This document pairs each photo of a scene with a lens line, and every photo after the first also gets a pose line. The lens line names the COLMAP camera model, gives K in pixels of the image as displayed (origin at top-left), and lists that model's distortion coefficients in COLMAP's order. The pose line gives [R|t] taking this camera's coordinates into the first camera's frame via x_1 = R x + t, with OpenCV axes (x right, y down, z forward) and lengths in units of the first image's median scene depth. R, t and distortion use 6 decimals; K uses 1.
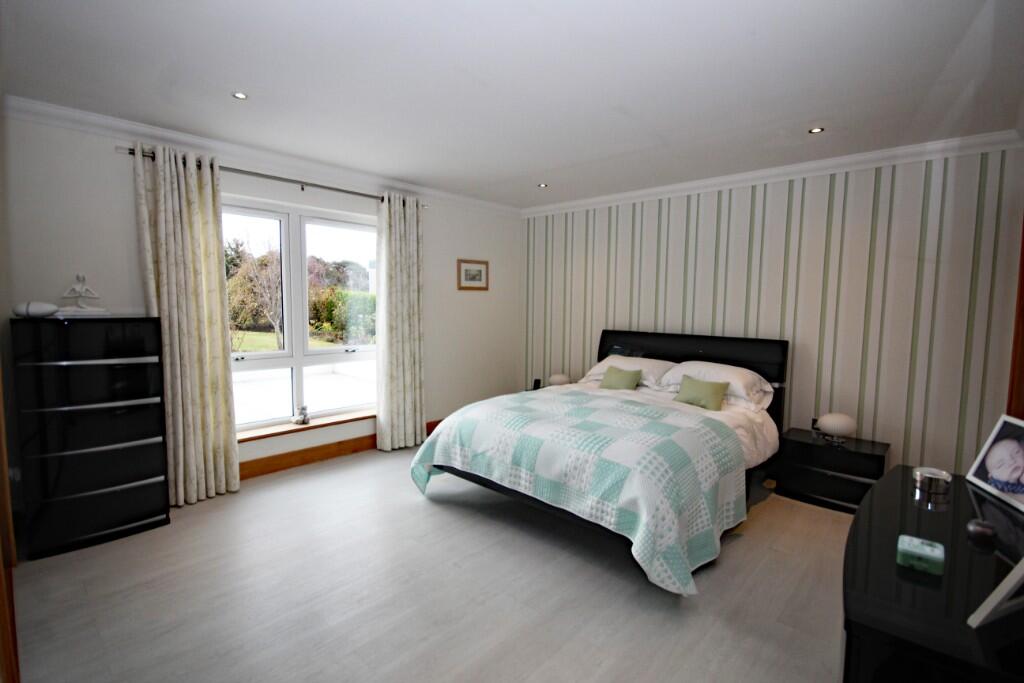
lens RADIAL K [[474.3, 0, 518.0], [0, 474.3, 342.1], [0, 0, 1]] dist [0.001220, -0.001189]
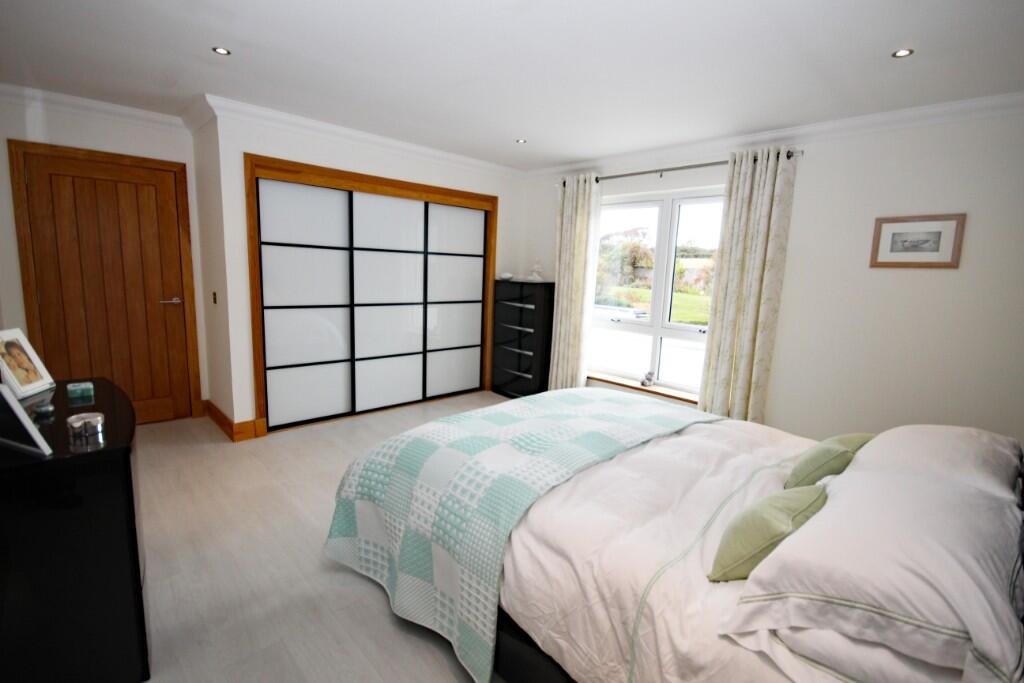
lens RADIAL K [[474.3, 0, 518.0], [0, 474.3, 342.1], [0, 0, 1]] dist [0.001220, -0.001189]
pose [[-0.062763, 0.141255, -0.987982, 0.703663], [-0.123757, 0.981192, 0.148146, -0.063764], [0.990326, 0.131567, -0.044101, 0.758587]]
